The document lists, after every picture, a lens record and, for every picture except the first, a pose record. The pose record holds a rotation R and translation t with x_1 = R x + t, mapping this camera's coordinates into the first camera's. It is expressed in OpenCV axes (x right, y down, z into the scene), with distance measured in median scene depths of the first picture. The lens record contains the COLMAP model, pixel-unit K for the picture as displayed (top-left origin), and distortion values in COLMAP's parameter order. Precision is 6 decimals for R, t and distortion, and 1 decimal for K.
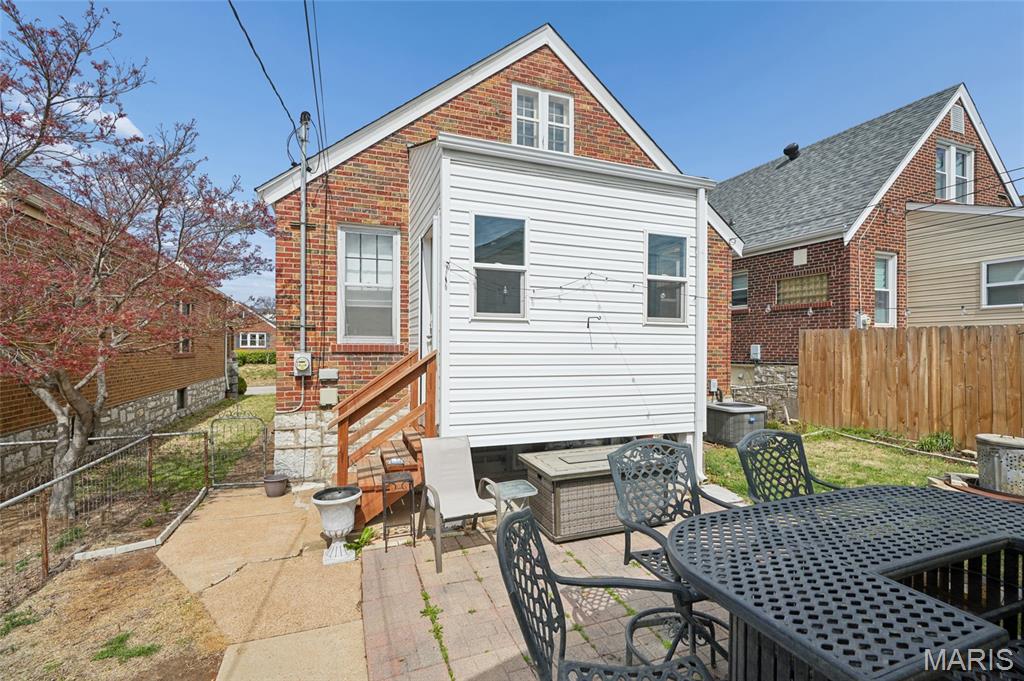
lens RADIAL K [[467.7, 0, 513.0], [0, 467.7, 332.4], [0, 0, 1]] dist [-0.000321, -0.000124]
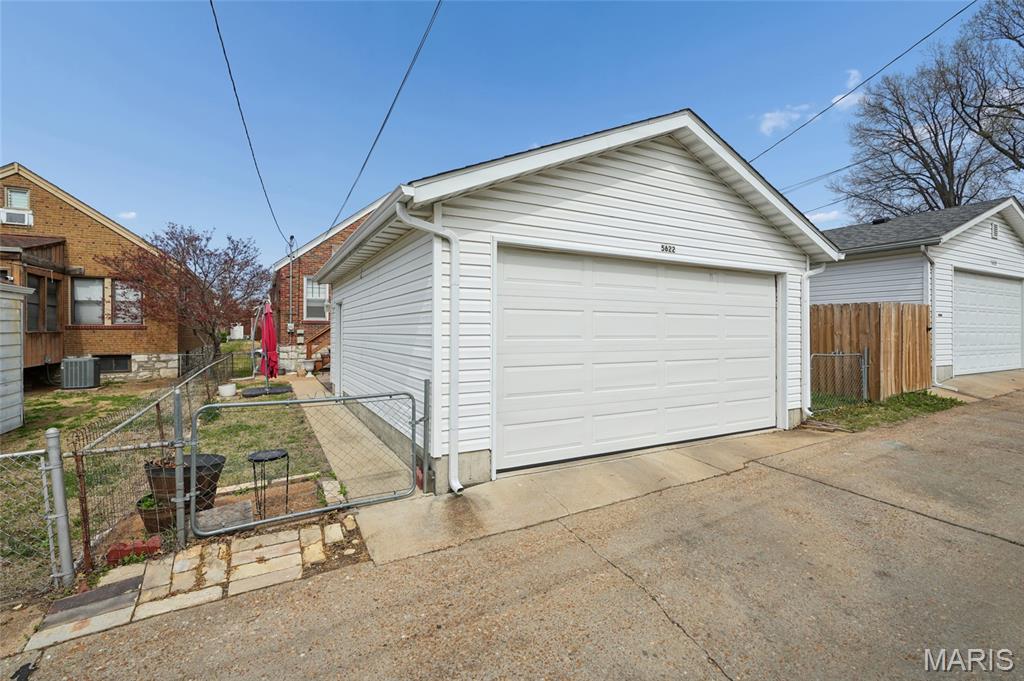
lens RADIAL K [[467.7, 0, 513.0], [0, 467.7, 332.4], [0, 0, 1]] dist [-0.000321, -0.000124]
pose [[0.992677, 0.002278, 0.120774, 0.484706], [-0.004732, 0.999788, 0.020032, 0.033938], [-0.120703, -0.020457, 0.992478, -1.785264]]
